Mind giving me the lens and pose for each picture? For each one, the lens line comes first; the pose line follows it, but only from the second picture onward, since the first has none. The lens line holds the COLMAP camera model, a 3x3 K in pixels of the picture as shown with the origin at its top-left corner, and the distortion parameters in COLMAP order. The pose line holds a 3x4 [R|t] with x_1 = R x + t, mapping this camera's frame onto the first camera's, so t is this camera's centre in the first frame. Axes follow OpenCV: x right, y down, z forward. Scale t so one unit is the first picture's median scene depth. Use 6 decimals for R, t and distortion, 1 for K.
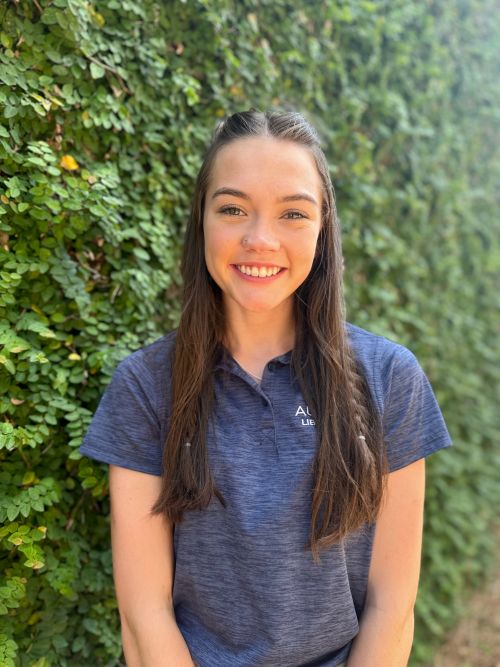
lens RADIAL K [[486.4, 0, 249.6], [0, 486.4, 329.0], [0, 0, 1]] dist [-0.012432, 0.000390]
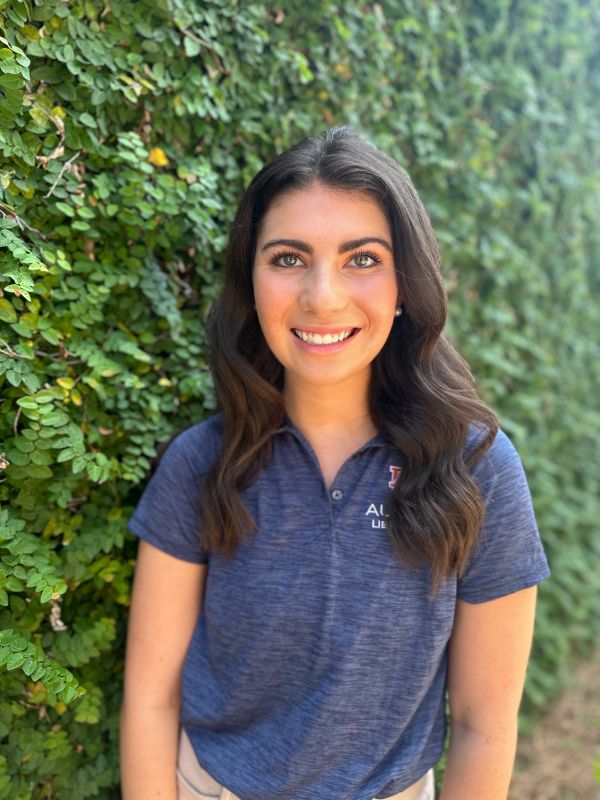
lens RADIAL K [[583.4, 0, 299.5], [0, 583.4, 394.6], [0, 0, 1]] dist [-0.012432, 0.000390]
pose [[0.999532, 0.021800, -0.021475, -0.083896], [-0.020159, 0.997064, 0.073869, -0.003164], [0.023023, -0.073401, 0.997037, -0.052900]]
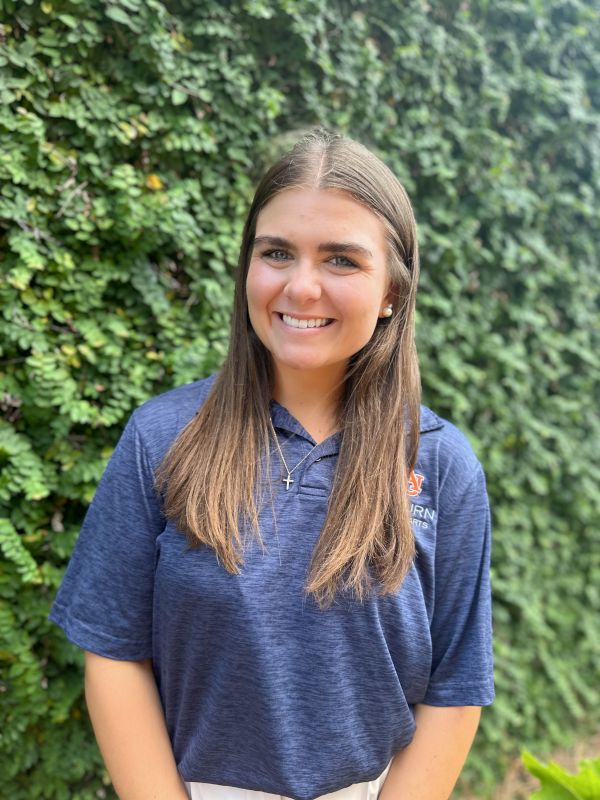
lens RADIAL K [[583.4, 0, 299.5], [0, 583.4, 394.6], [0, 0, 1]] dist [-0.012432, 0.000390]
pose [[0.958844, 0.081067, -0.272113, 0.333963], [-0.061738, 0.994971, 0.078874, 0.018377], [0.277139, -0.058828, 0.959027, -0.213931]]
